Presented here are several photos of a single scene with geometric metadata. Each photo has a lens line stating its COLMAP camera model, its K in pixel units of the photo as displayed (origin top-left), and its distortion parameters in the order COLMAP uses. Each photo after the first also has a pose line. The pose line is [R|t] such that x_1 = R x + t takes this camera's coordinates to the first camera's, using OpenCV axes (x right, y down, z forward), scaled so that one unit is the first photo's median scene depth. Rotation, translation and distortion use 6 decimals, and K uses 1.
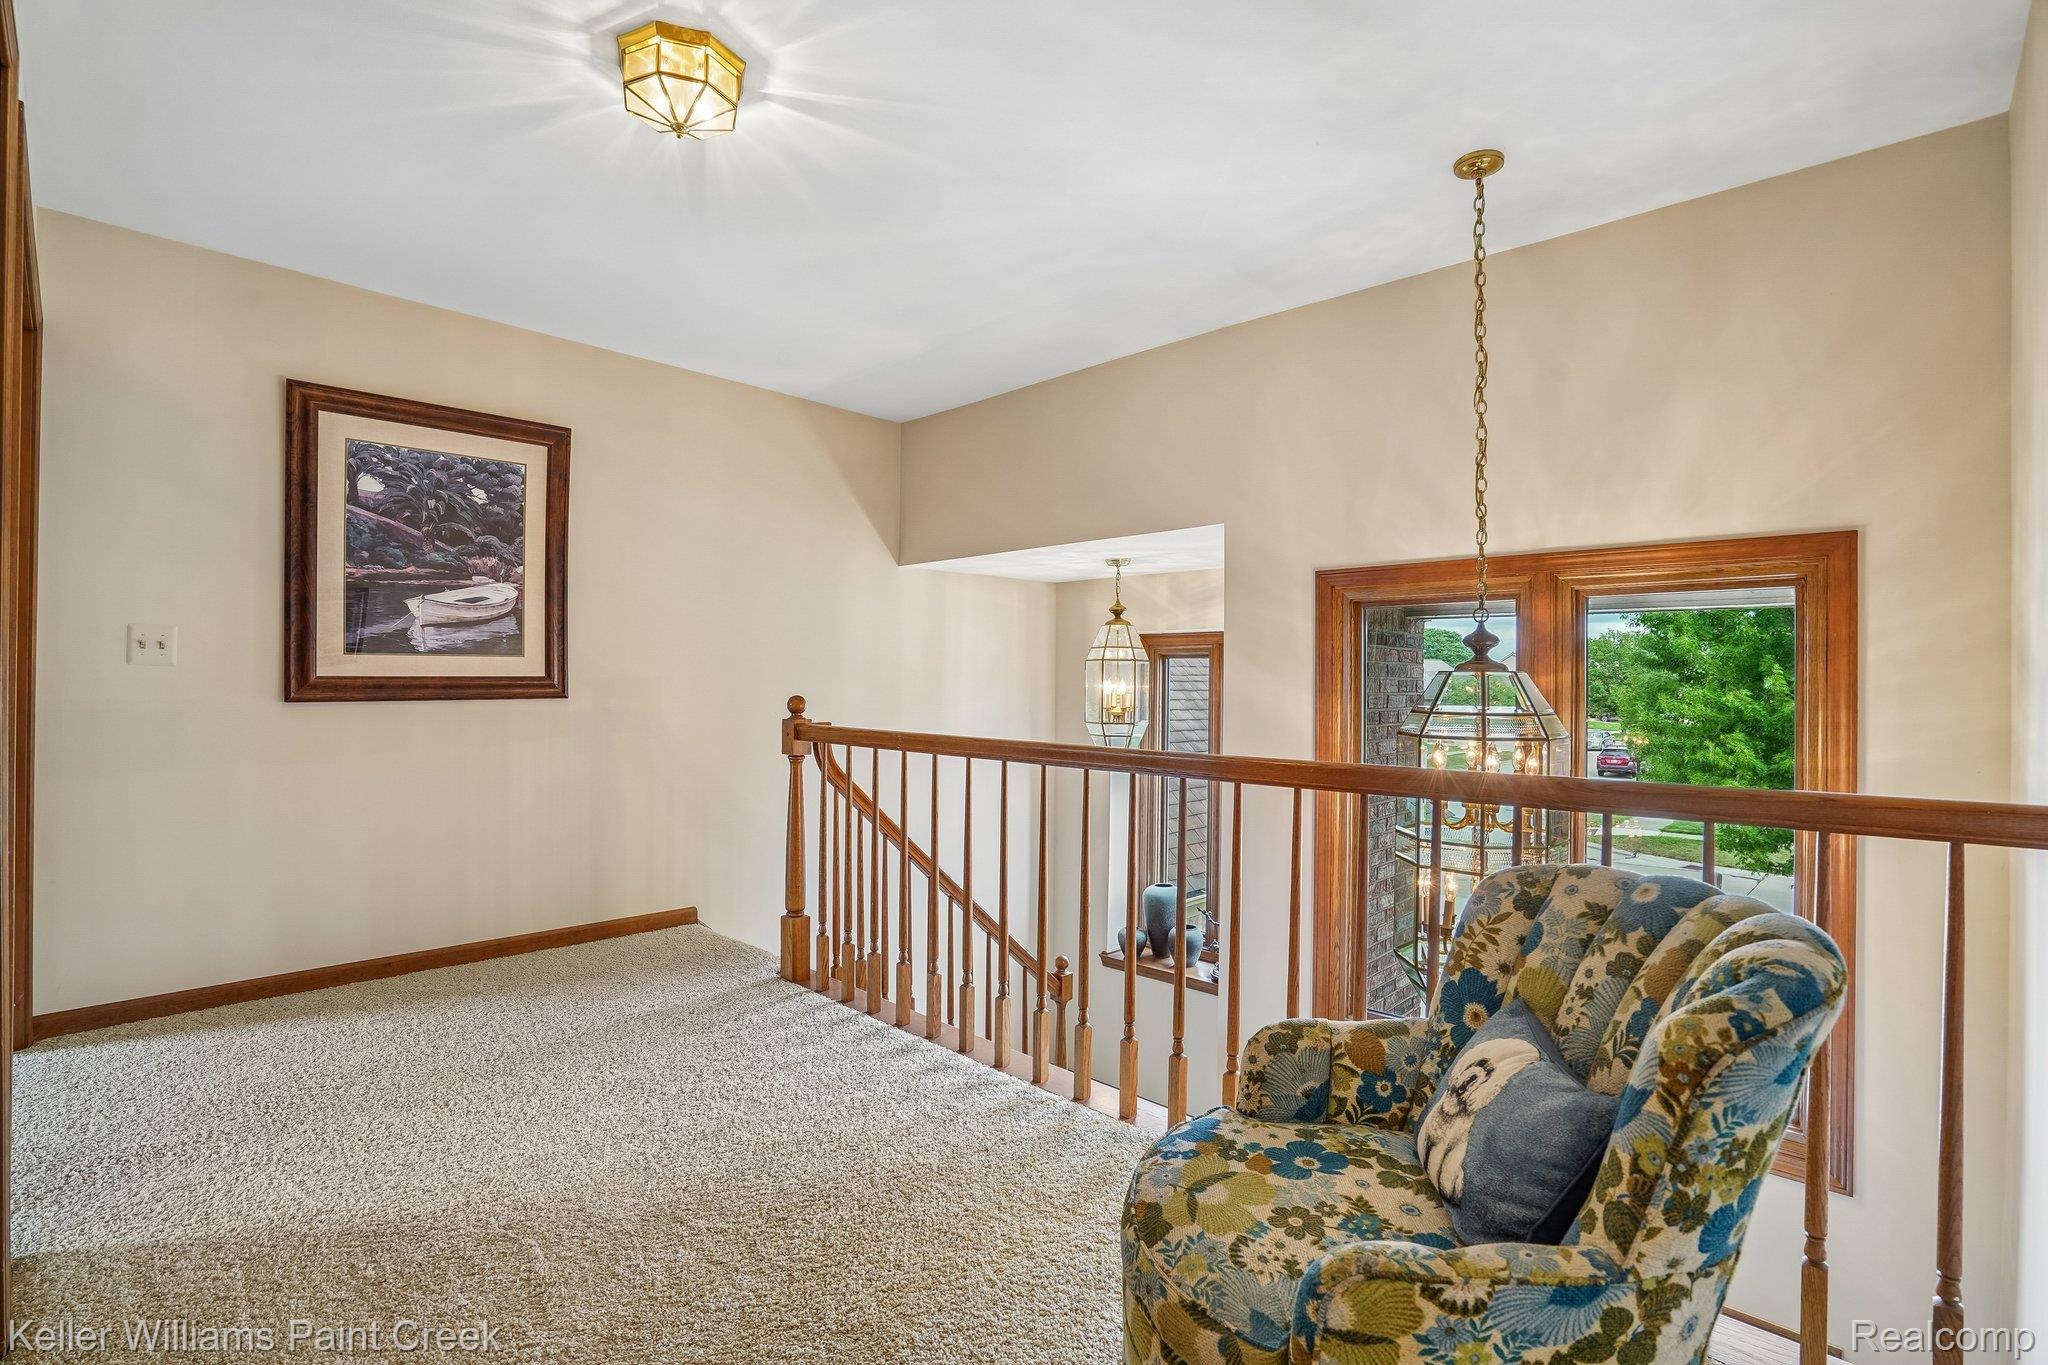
lens RADIAL K [[950.6, 0, 1030.5], [0, 950.6, 679.3], [0, 0, 1]] dist [-0.045995, 0.015212]
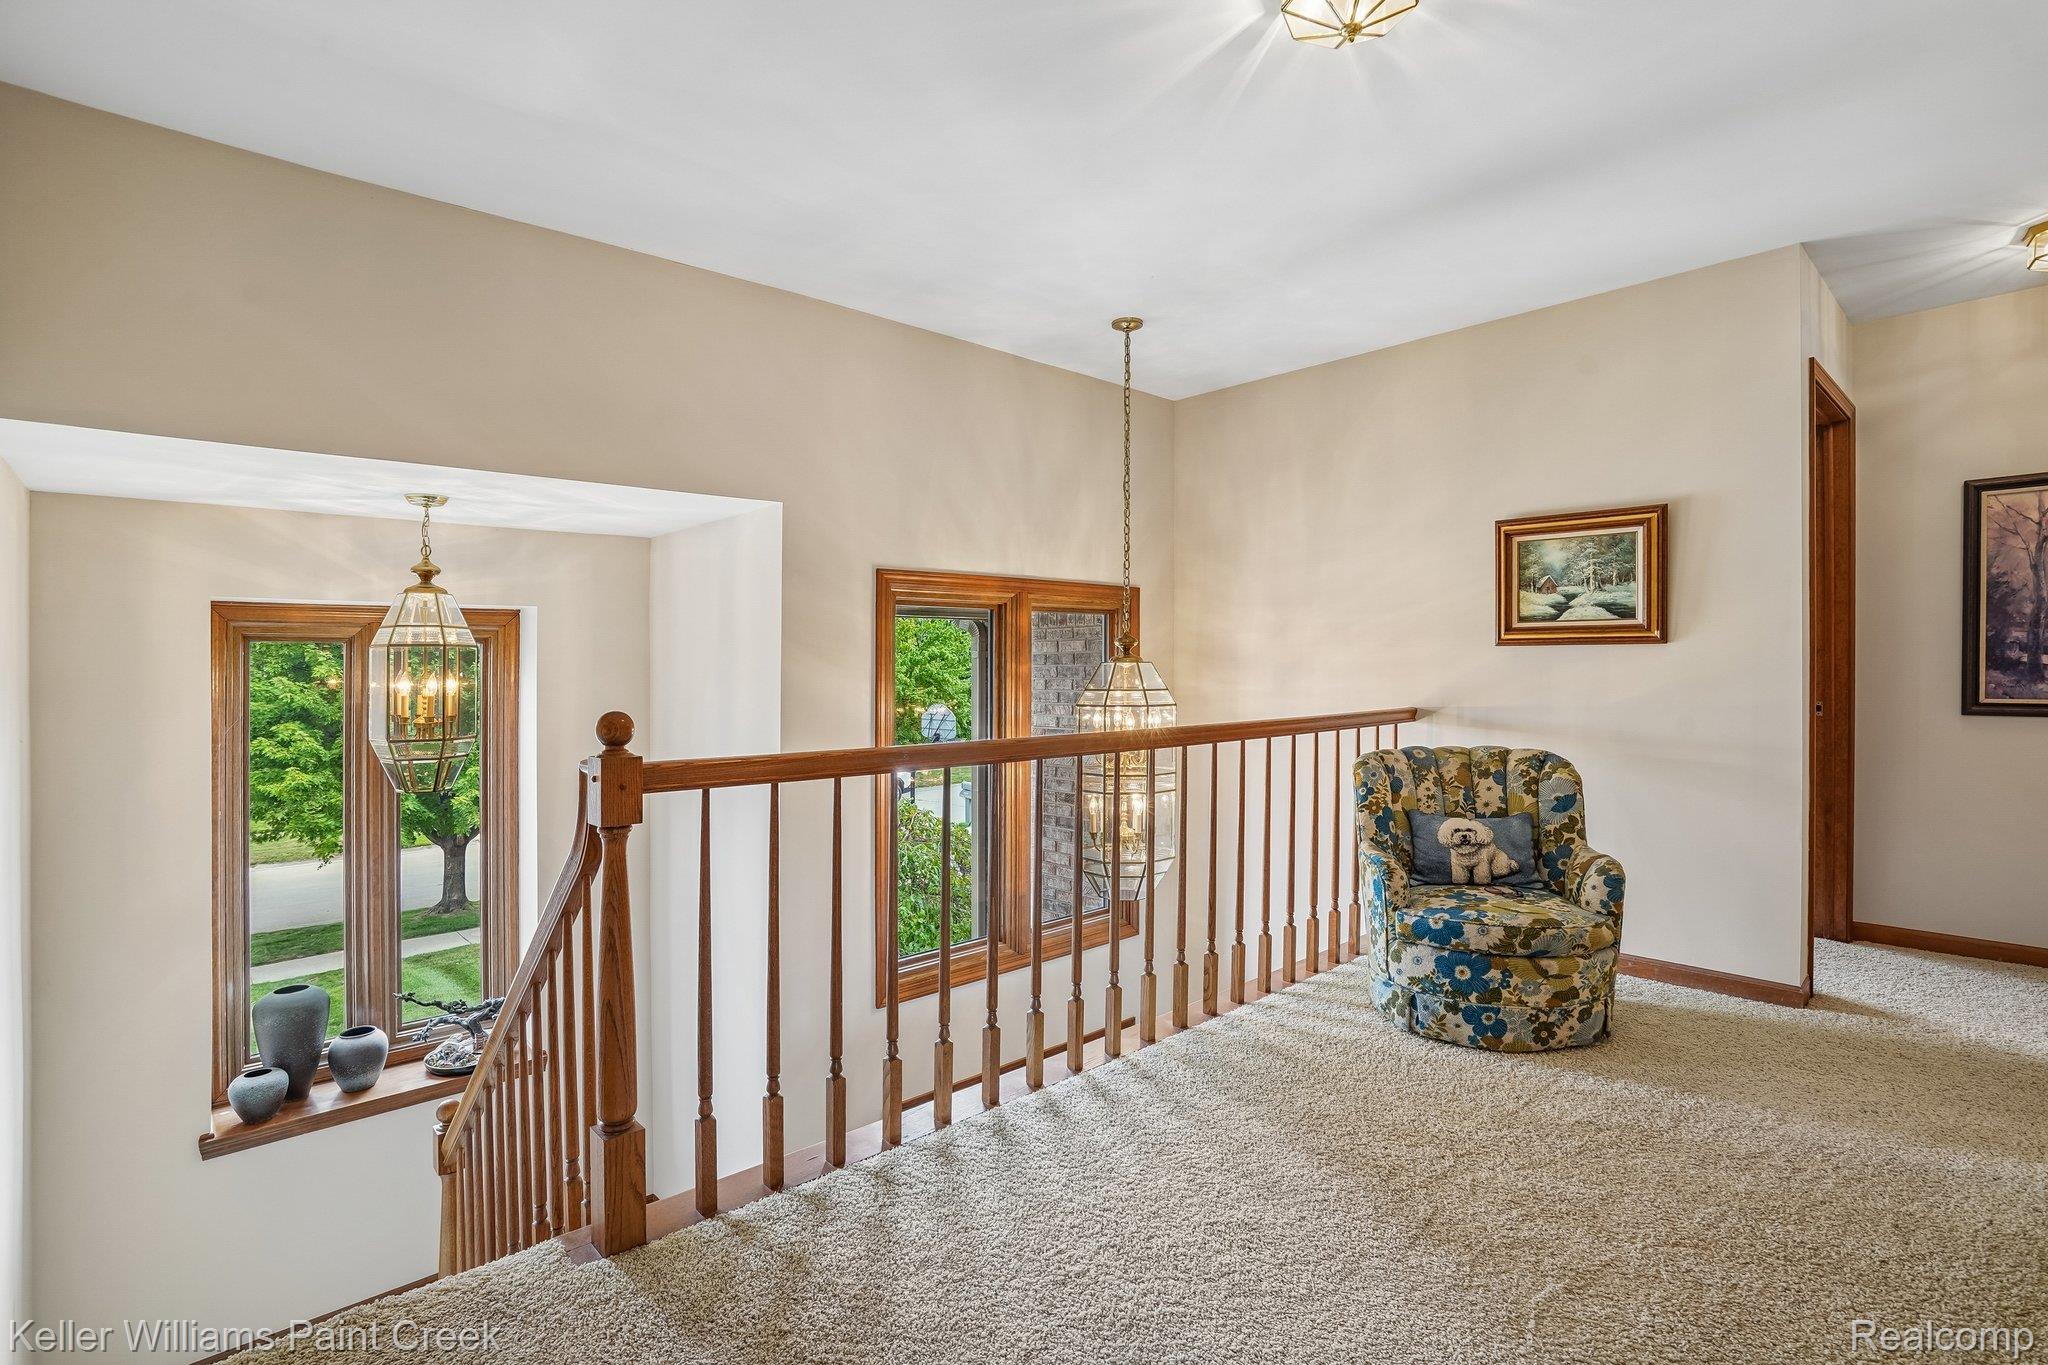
lens RADIAL K [[950.6, 0, 1031.2], [0, 950.6, 689.9], [0, 0, 1]] dist [-0.045995, 0.015212]
pose [[0.063429, -0.031298, 0.997495, -0.732335], [0.006950, 0.999498, 0.030919, -0.009217], [-0.997962, 0.004971, 0.063615, 0.729217]]
